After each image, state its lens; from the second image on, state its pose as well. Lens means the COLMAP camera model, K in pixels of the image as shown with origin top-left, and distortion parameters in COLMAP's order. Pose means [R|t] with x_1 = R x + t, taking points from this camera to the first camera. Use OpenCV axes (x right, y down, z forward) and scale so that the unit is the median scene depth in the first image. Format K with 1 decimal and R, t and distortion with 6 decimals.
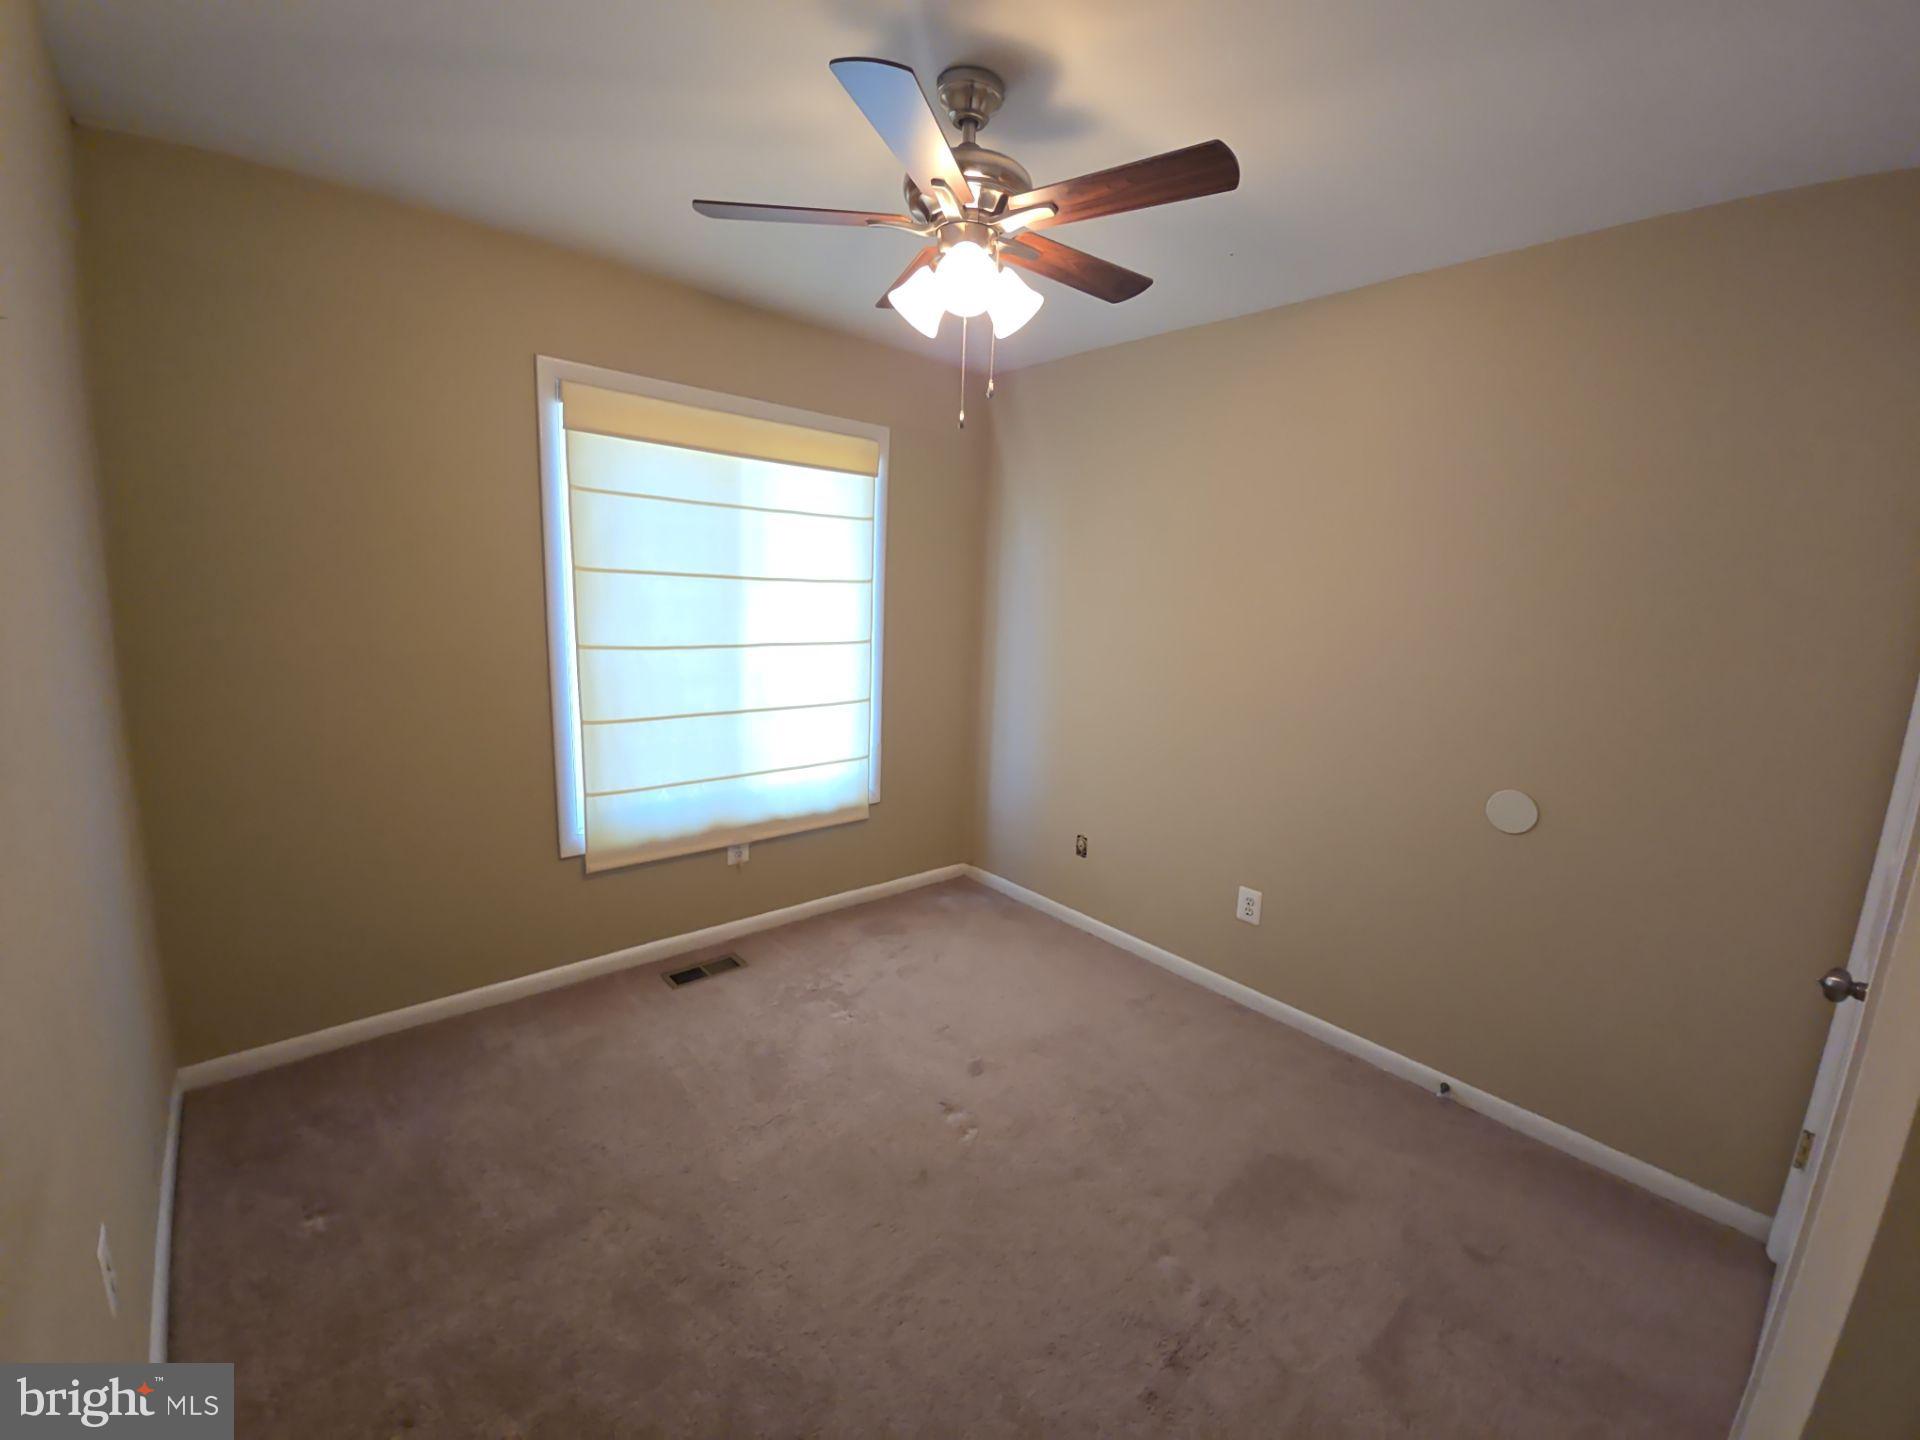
lens RADIAL K [[800.6, 0, 973.9], [0, 800.6, 729.1], [0, 0, 1]] dist [-0.000878, -0.000115]
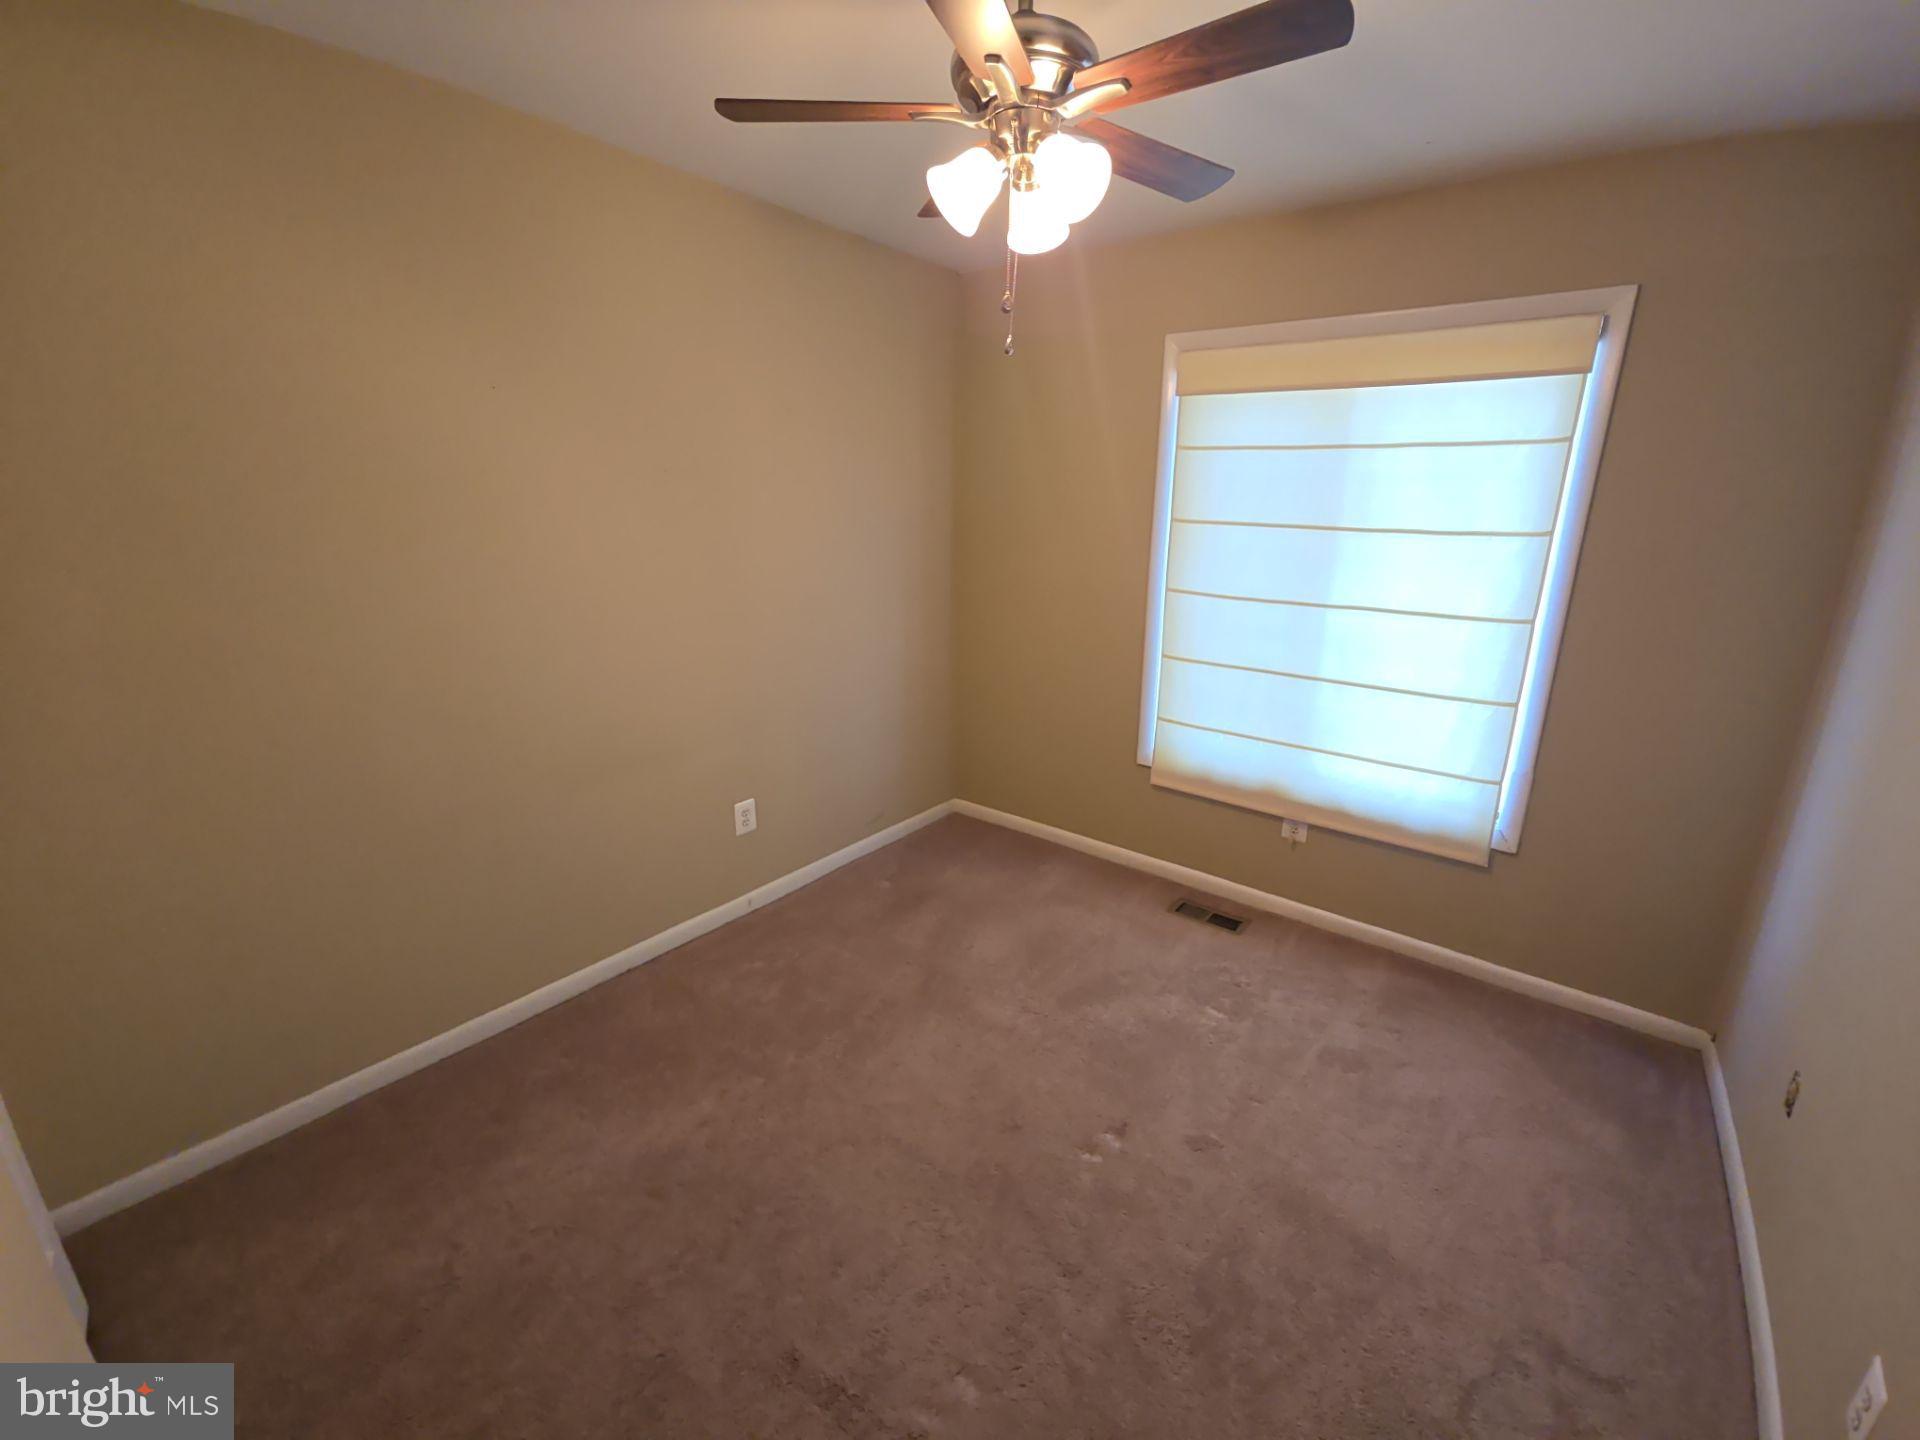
lens RADIAL K [[789.1, 0, 972.5], [0, 789.1, 720.4], [0, 0, 1]] dist [0.000913, 0.000015]
pose [[0.182216, 0.226780, -0.956749, 0.515543], [-0.190702, 0.962713, 0.191874, -0.075471], [0.964588, 0.147492, 0.218669, 0.451846]]
